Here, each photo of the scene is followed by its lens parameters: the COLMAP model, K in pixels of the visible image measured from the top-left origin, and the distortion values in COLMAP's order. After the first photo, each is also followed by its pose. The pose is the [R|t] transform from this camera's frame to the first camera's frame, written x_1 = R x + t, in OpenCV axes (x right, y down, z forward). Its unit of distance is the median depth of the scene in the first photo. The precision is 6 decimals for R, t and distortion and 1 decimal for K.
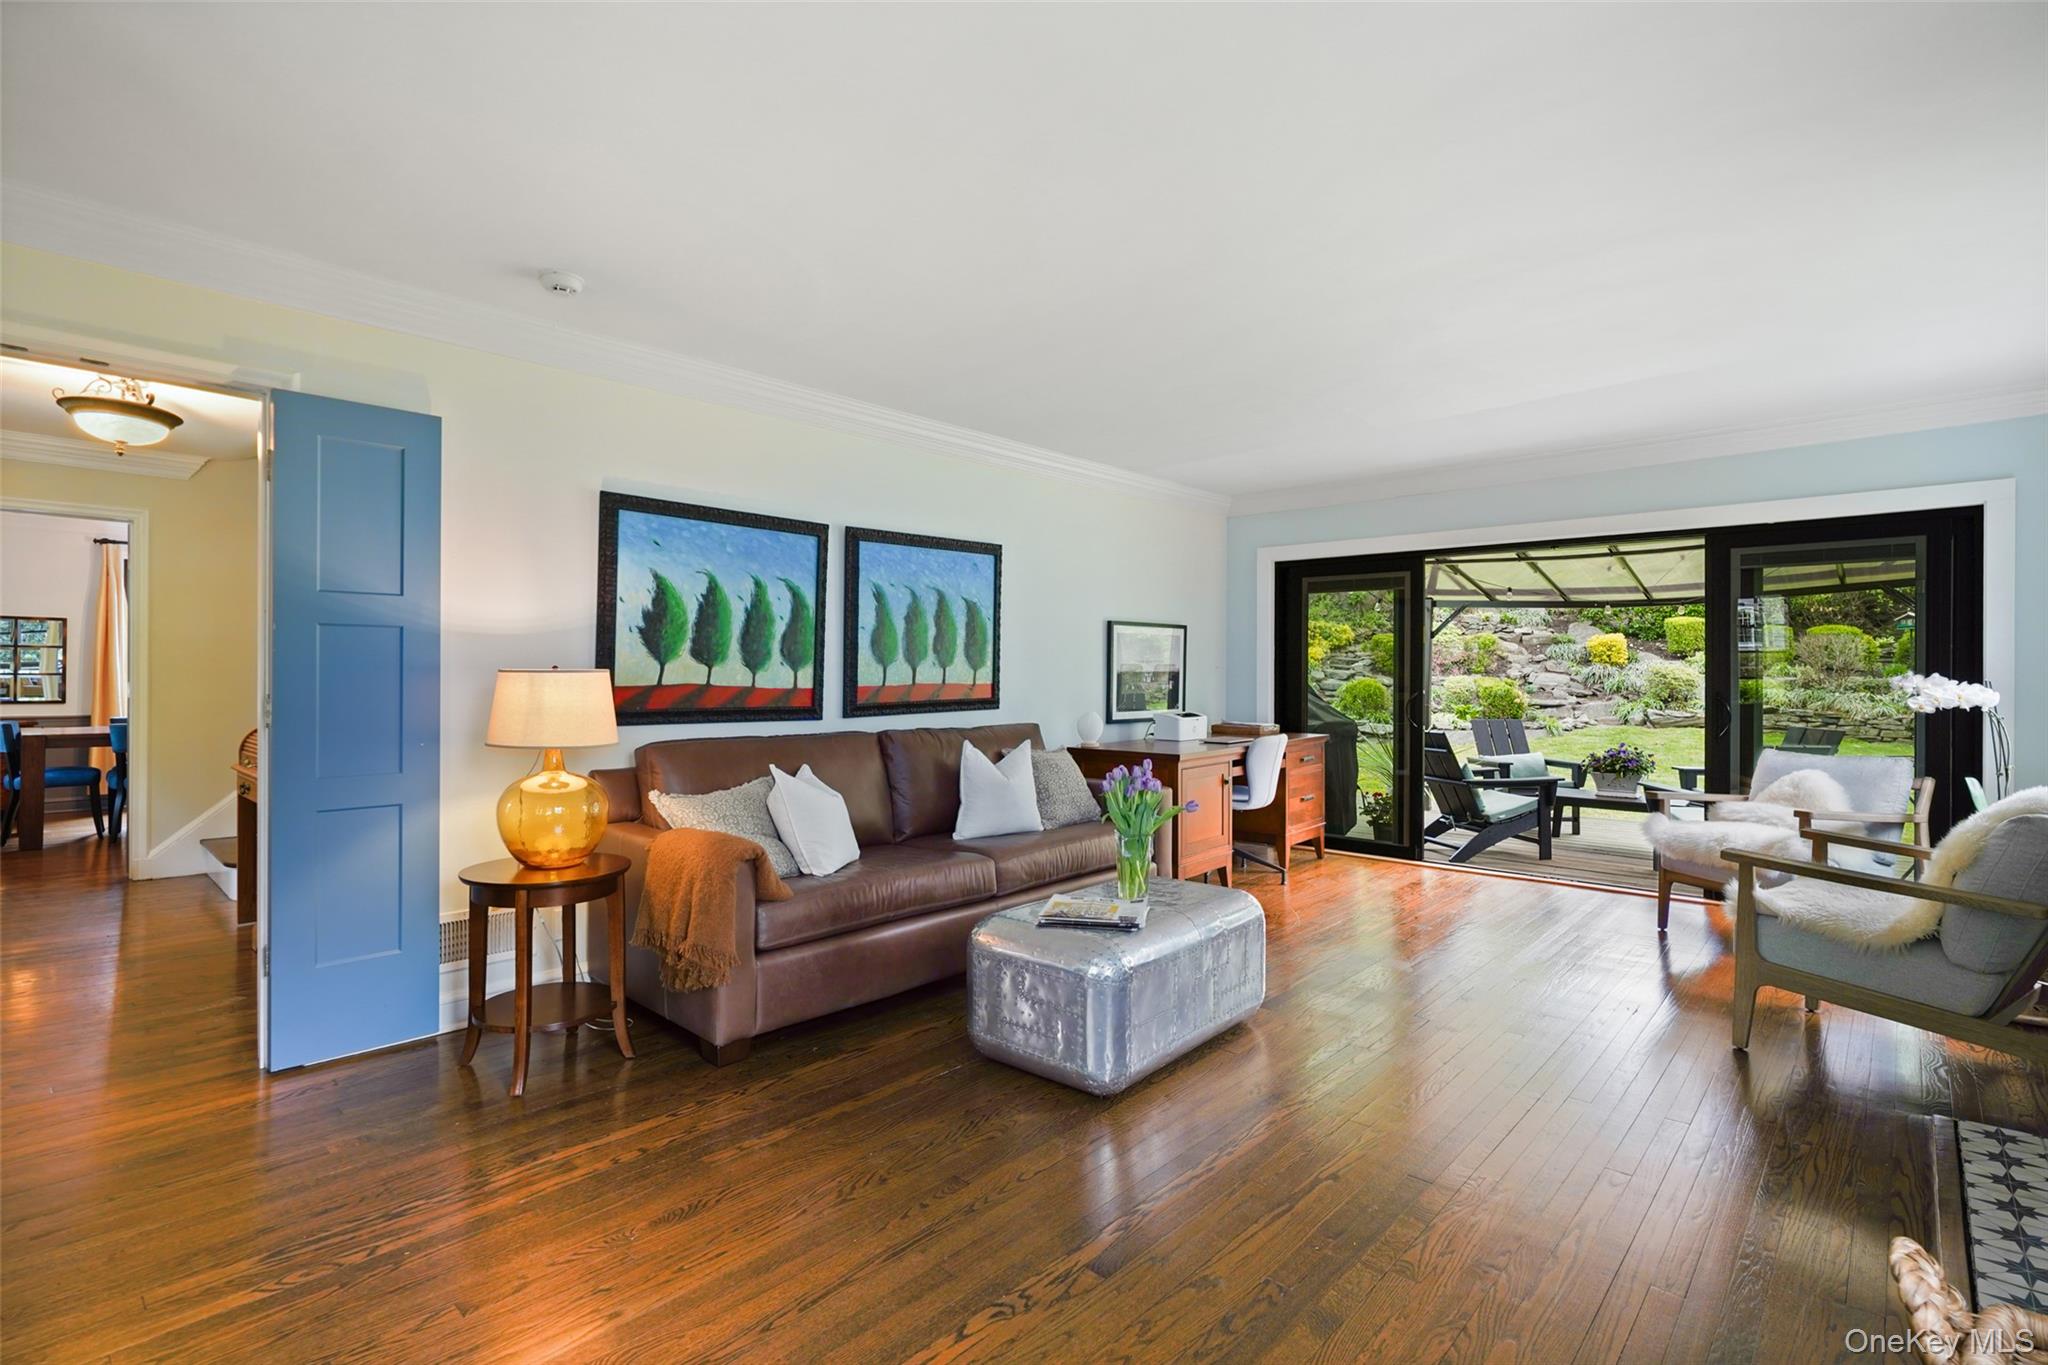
lens RADIAL K [[948.2, 0, 1021.6], [0, 948.2, 660.3], [0, 0, 1]] dist [-0.012555, 0.005736]
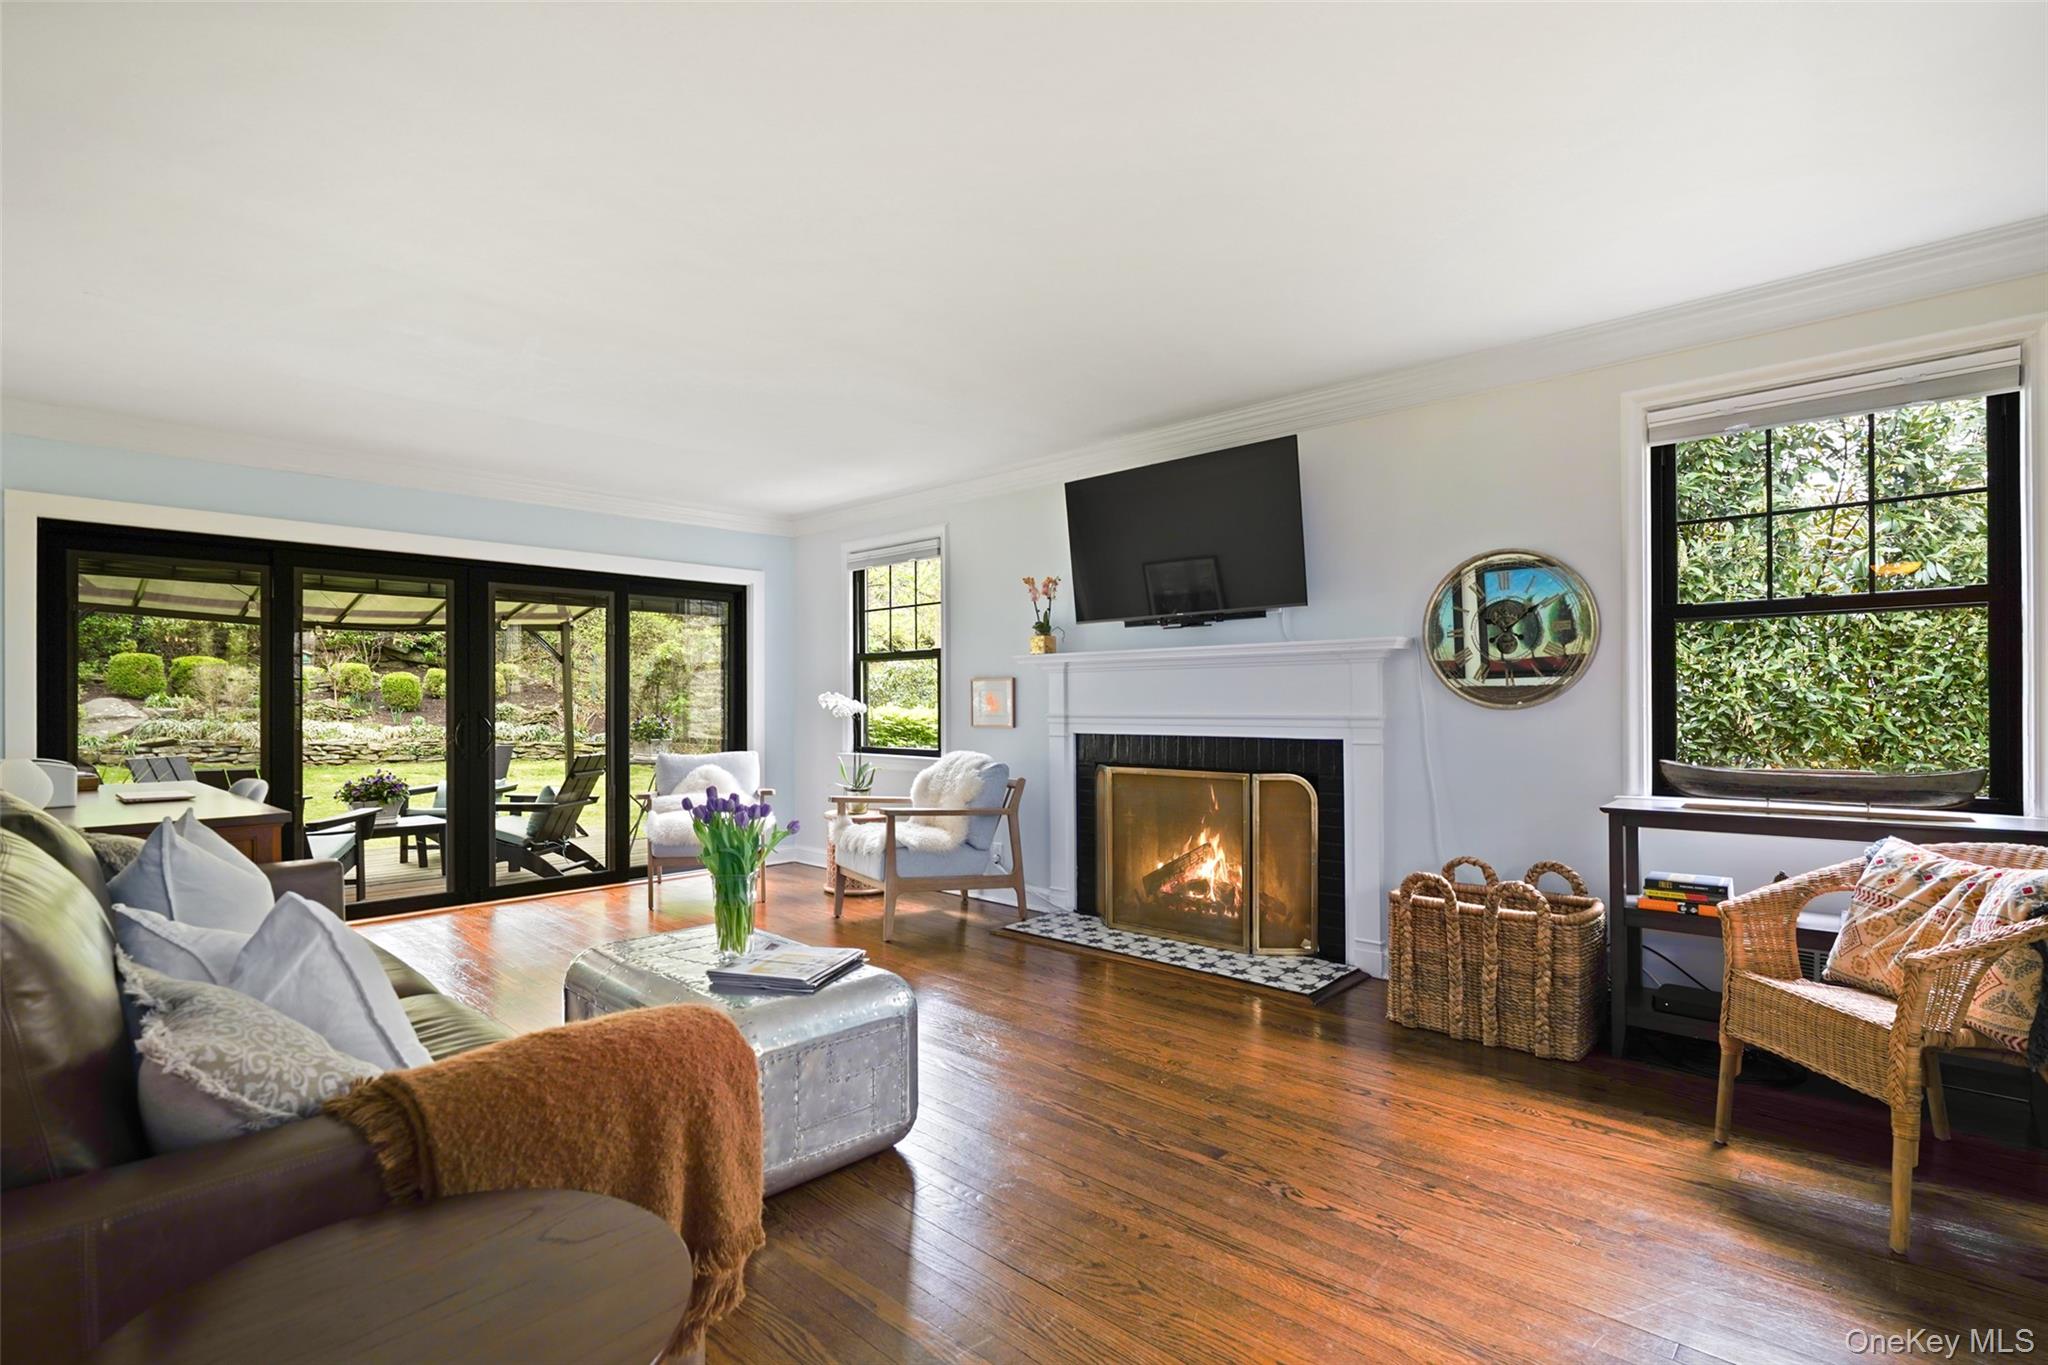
lens RADIAL K [[948.2, 0, 1006.0], [0, 948.2, 693.3], [0, 0, 1]] dist [-0.012555, 0.005736]
pose [[0.026792, 0.005063, 0.999628, -0.507765], [-0.004606, 0.999977, -0.004941, 0.017565], [-0.999630, -0.004472, 0.026815, 0.536636]]
